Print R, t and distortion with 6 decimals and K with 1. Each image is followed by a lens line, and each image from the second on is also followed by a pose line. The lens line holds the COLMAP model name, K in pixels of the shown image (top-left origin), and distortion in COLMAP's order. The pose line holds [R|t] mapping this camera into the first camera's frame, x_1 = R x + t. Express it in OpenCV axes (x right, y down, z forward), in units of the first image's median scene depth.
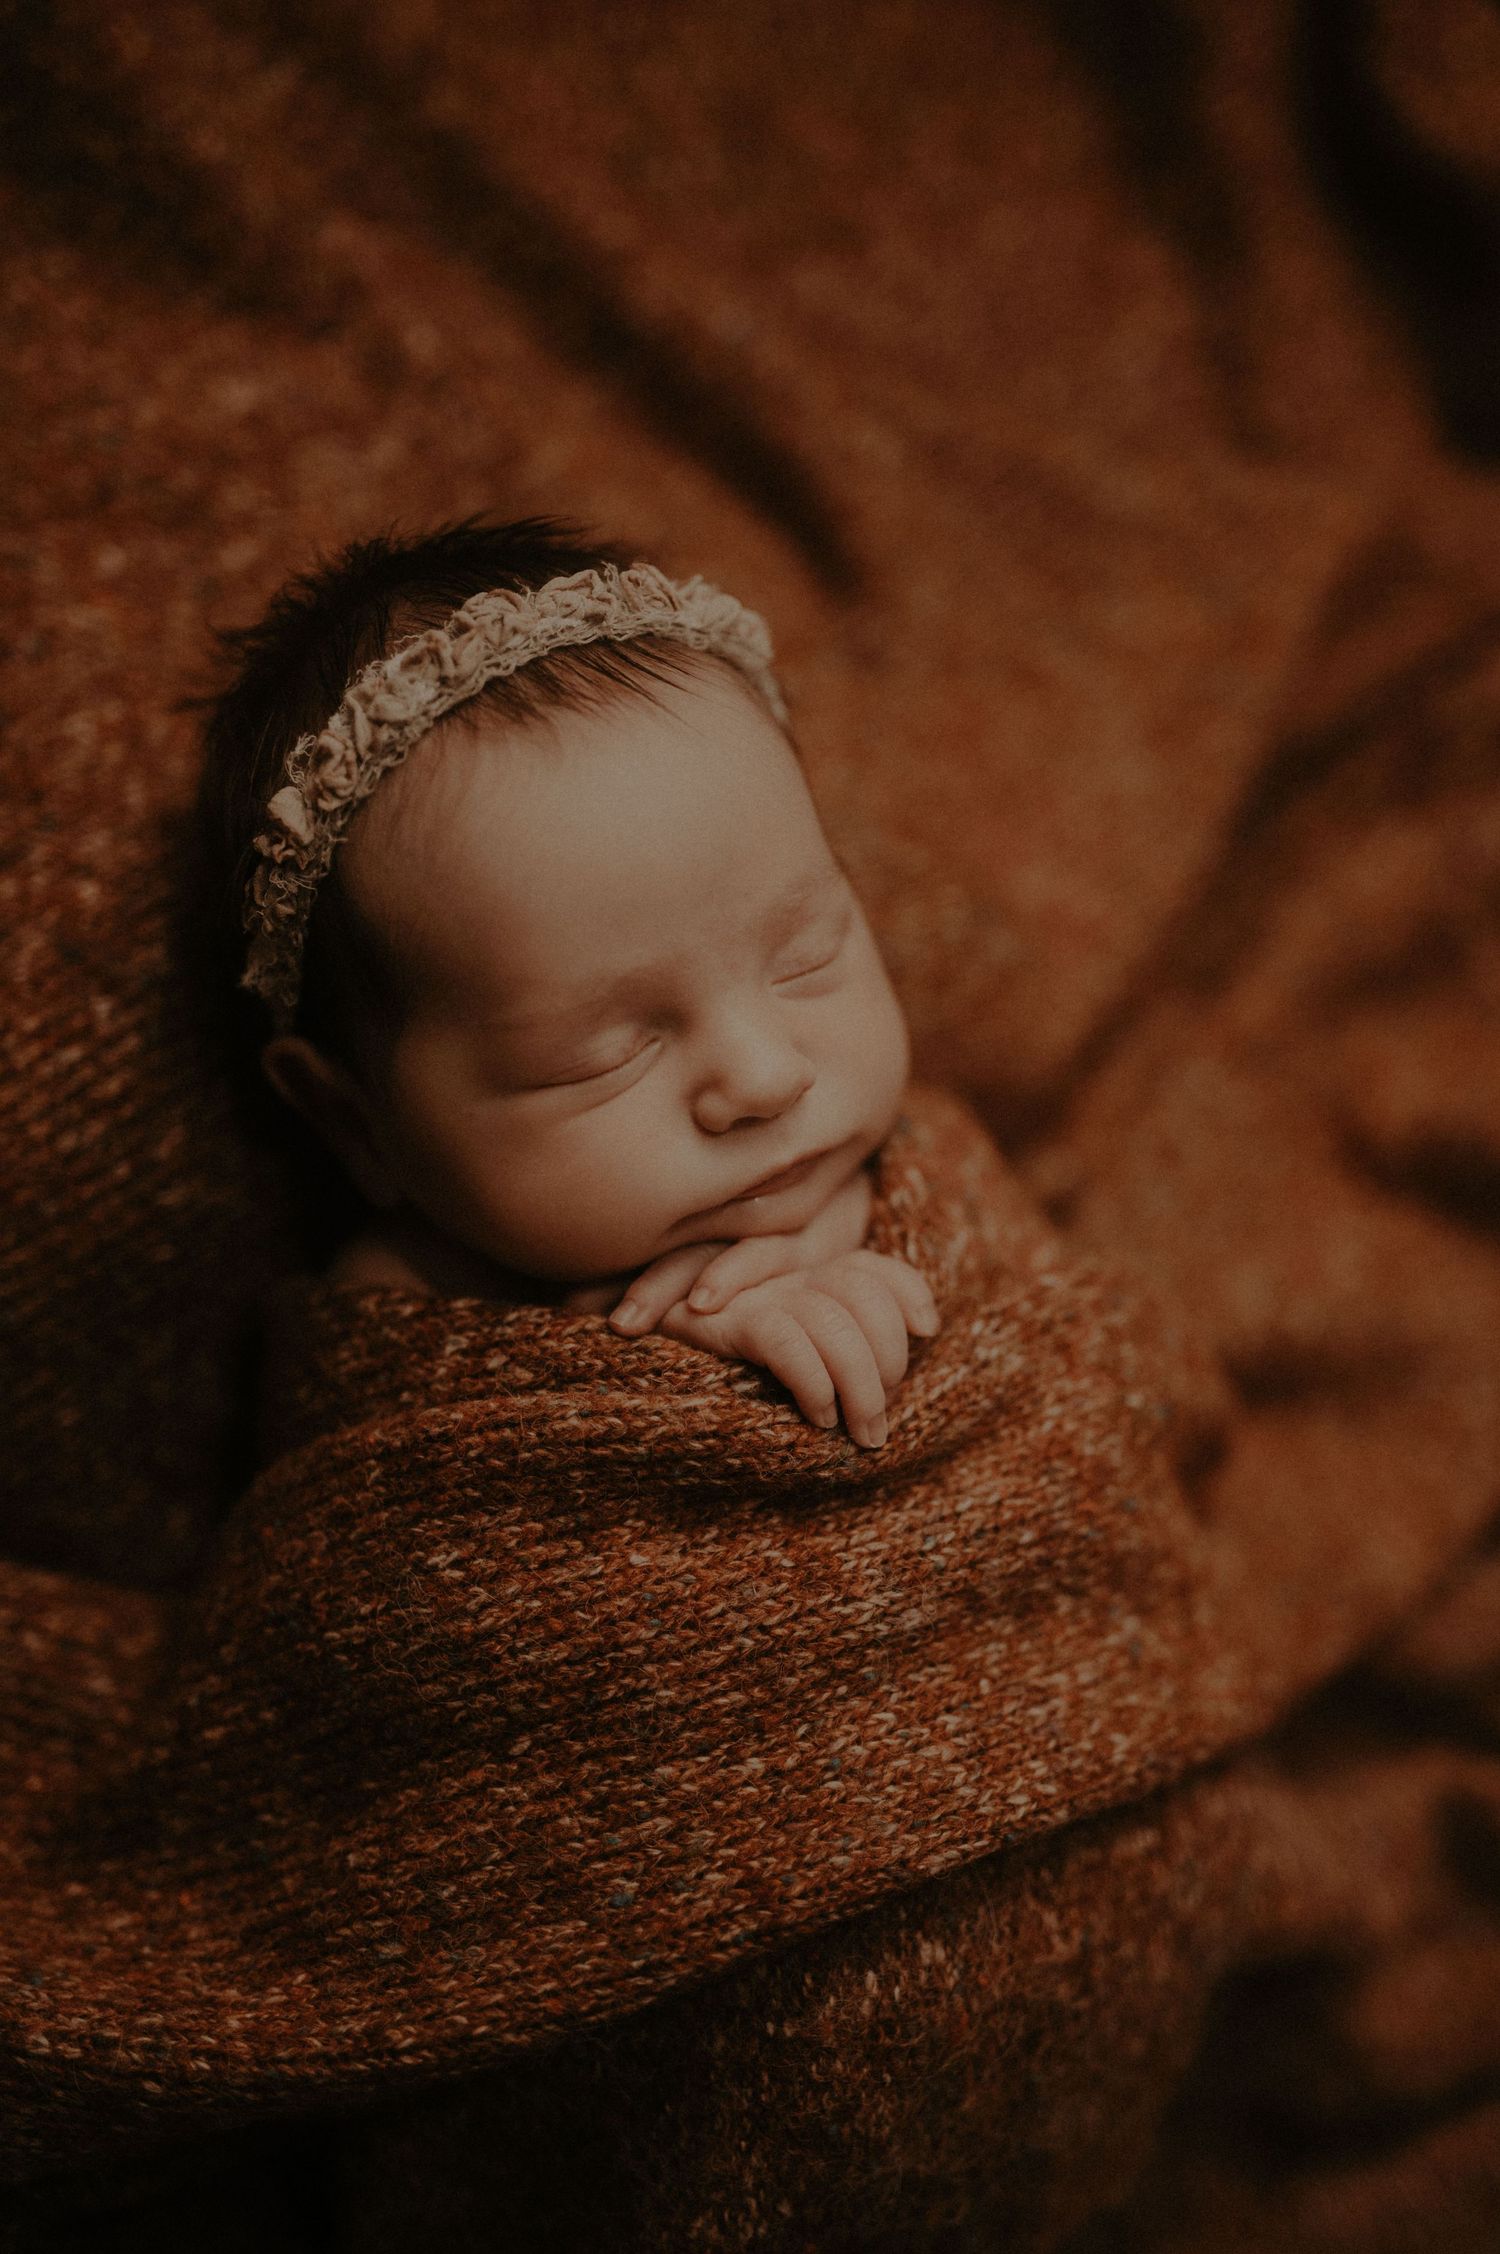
lens RADIAL K [[3431.7, 0, 759.0], [0, 3431.7, 1129.0], [0, 0, 1]] dist [-0.028588, 0.000000]
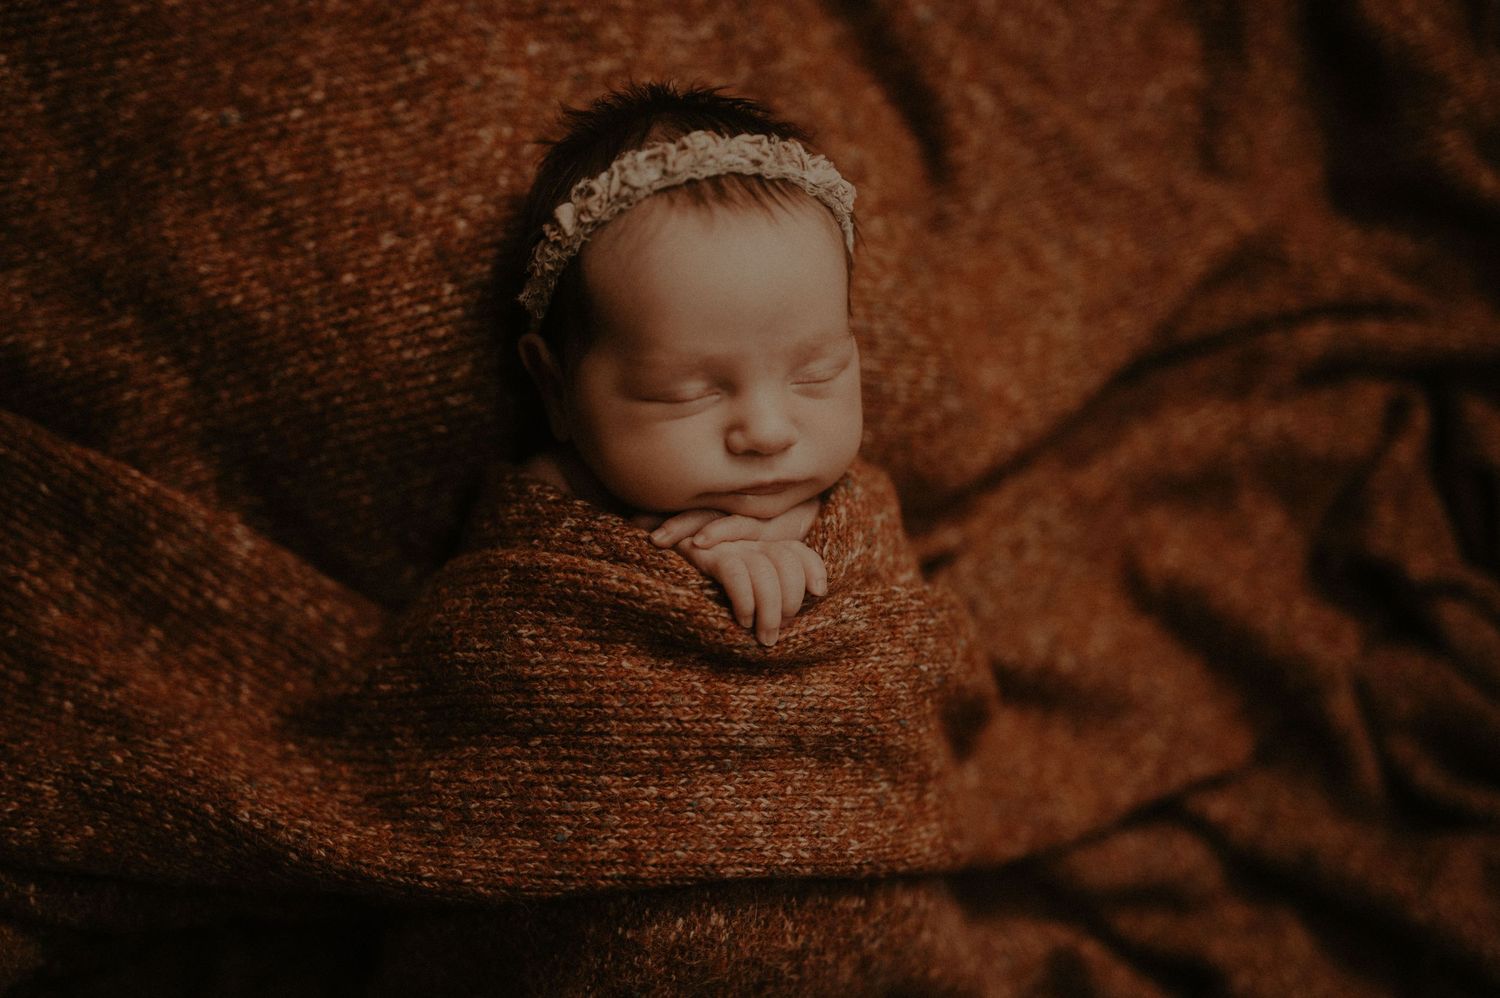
lens RADIAL K [[2283.7, 0, 756.9], [0, 2283.7, 523.9], [0, 0, 1]] dist [-0.028588, 0.000000]
pose [[0.951104, 0.298619, -0.078920, 0.103967], [-0.296023, 0.954211, 0.043037, -0.018778], [0.088158, -0.017570, 0.995952, -0.202040]]
